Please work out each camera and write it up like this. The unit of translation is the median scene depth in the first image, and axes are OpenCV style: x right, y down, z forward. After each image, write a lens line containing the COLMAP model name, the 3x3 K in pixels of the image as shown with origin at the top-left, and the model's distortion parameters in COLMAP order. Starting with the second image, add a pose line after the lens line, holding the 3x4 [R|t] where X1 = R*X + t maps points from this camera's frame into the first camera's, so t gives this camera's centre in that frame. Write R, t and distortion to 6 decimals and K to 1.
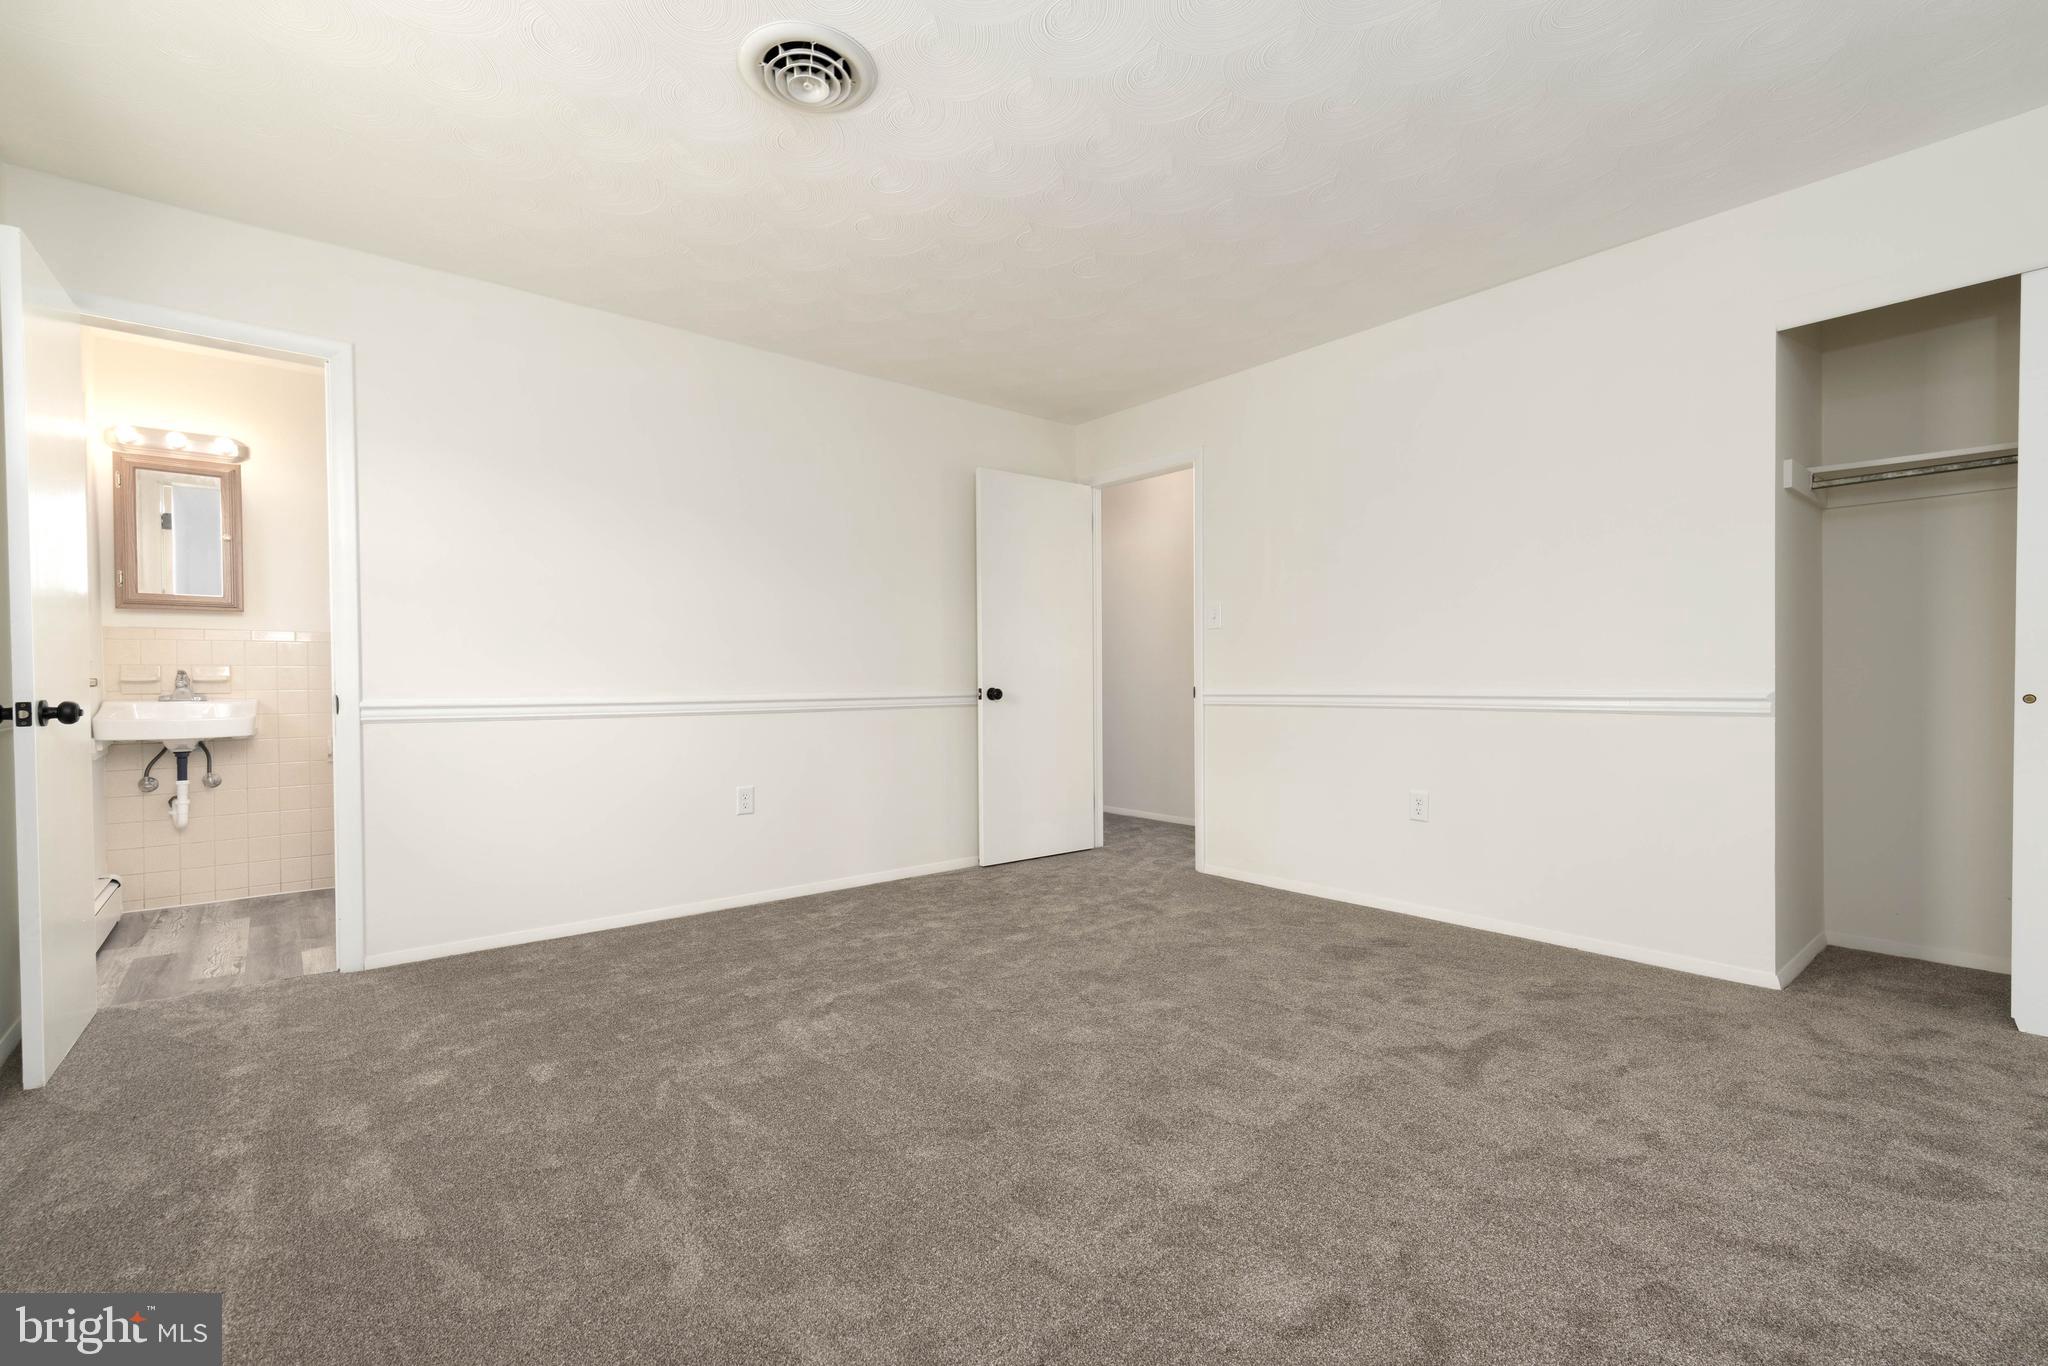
lens RADIAL K [[894.8, 0, 1019.7], [0, 894.8, 690.3], [0, 0, 1]] dist [0.006677, -0.000510]
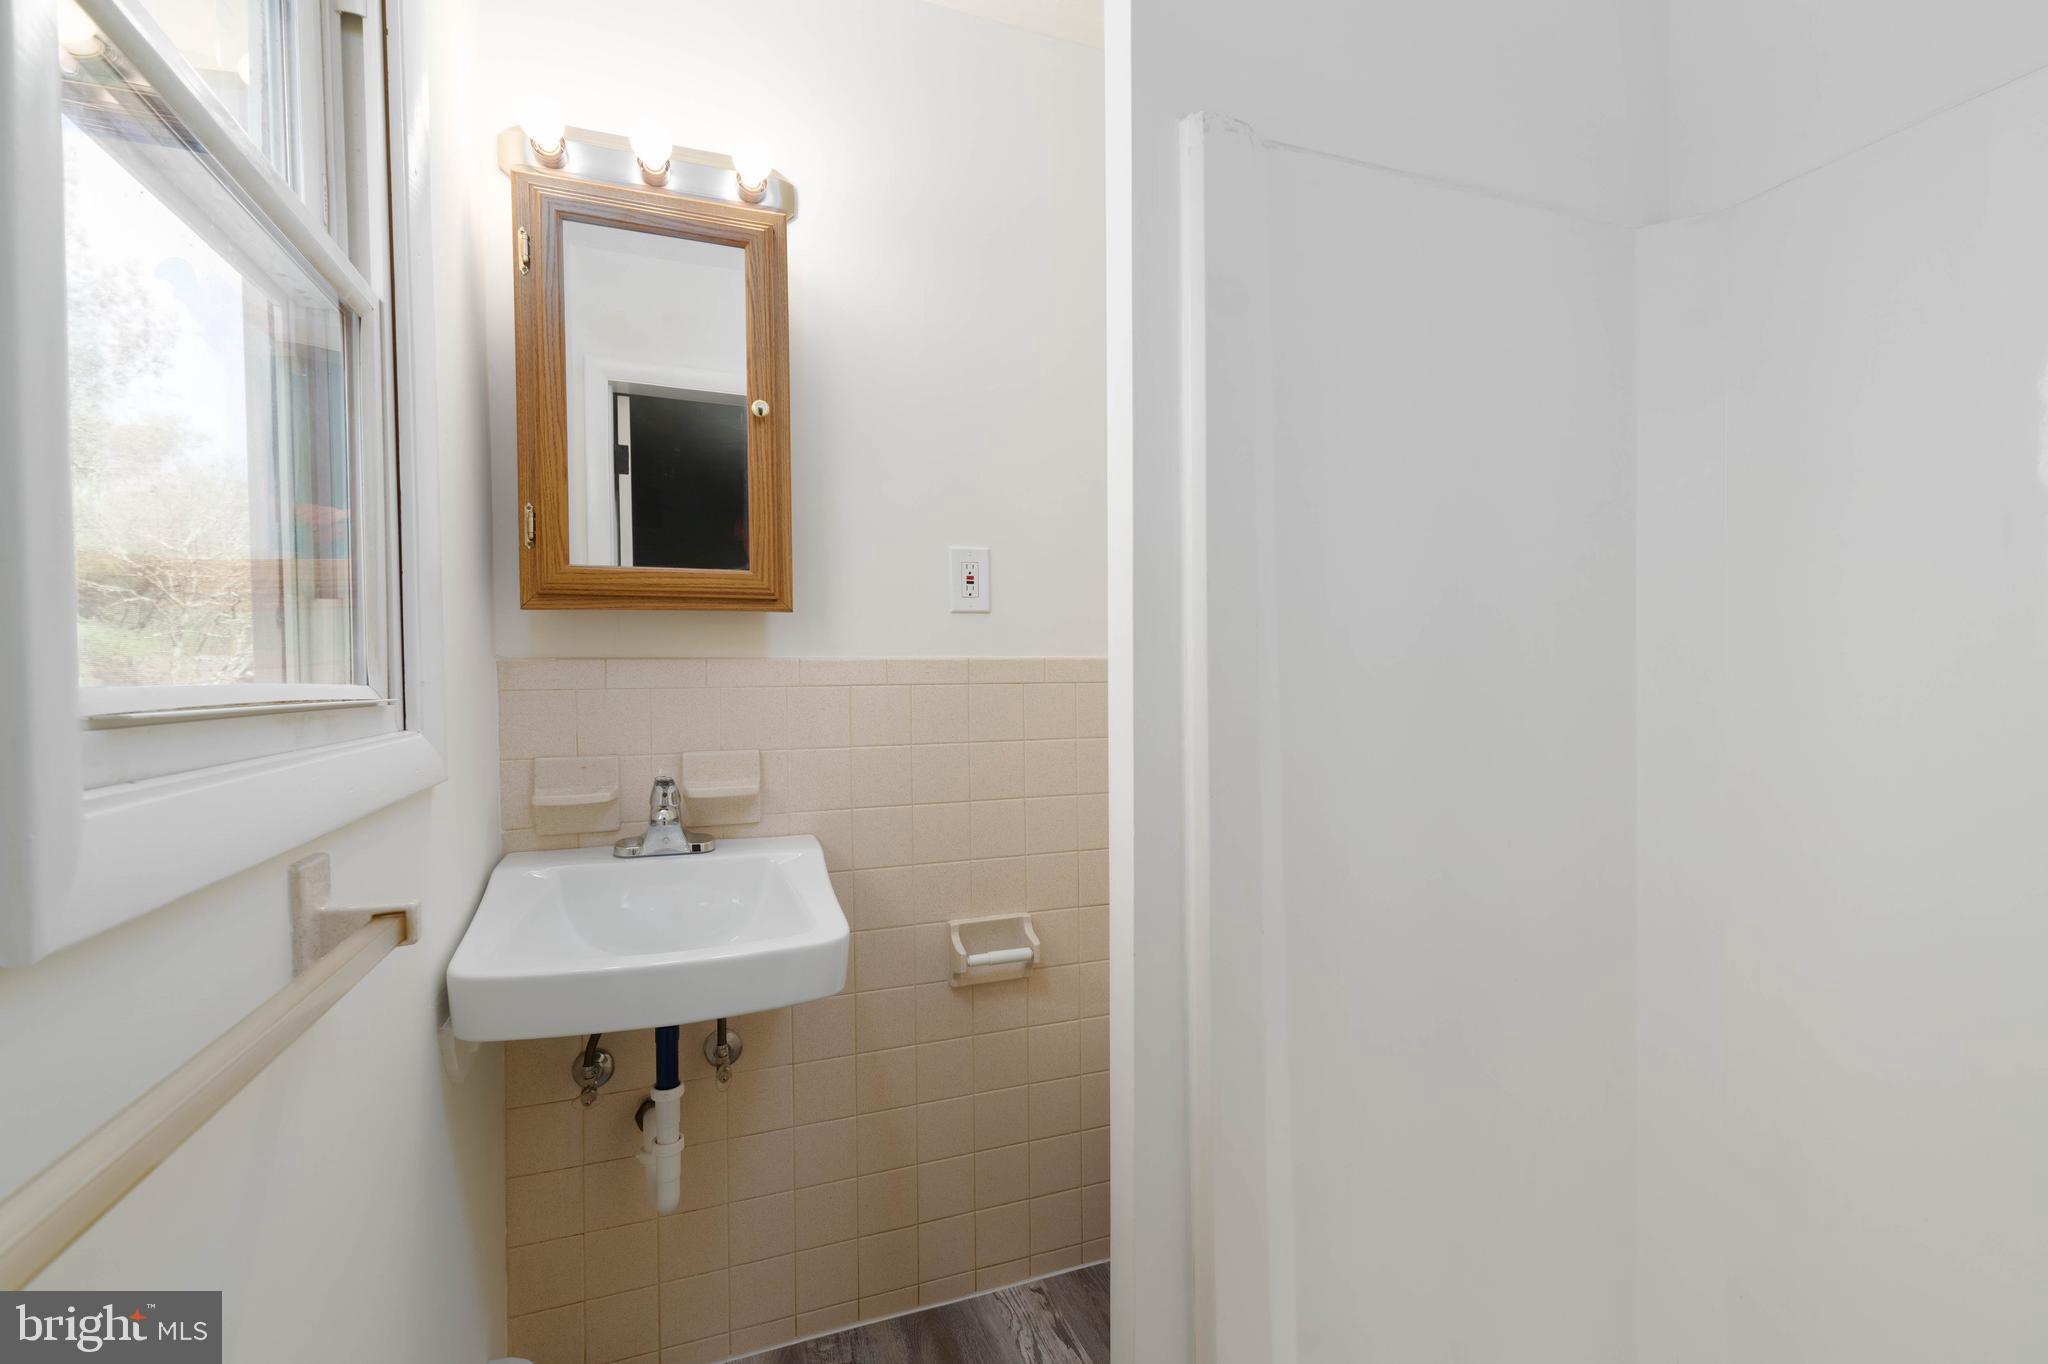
lens RADIAL K [[894.8, 0, 1019.7], [0, 894.8, 689.3], [0, 0, 1]] dist [0.006677, -0.000510]
pose [[0.949088, 0.013792, -0.314709, -0.677740], [-0.007341, 0.999738, 0.021677, -0.066507], [0.314925, -0.018263, 0.948941, 0.697658]]
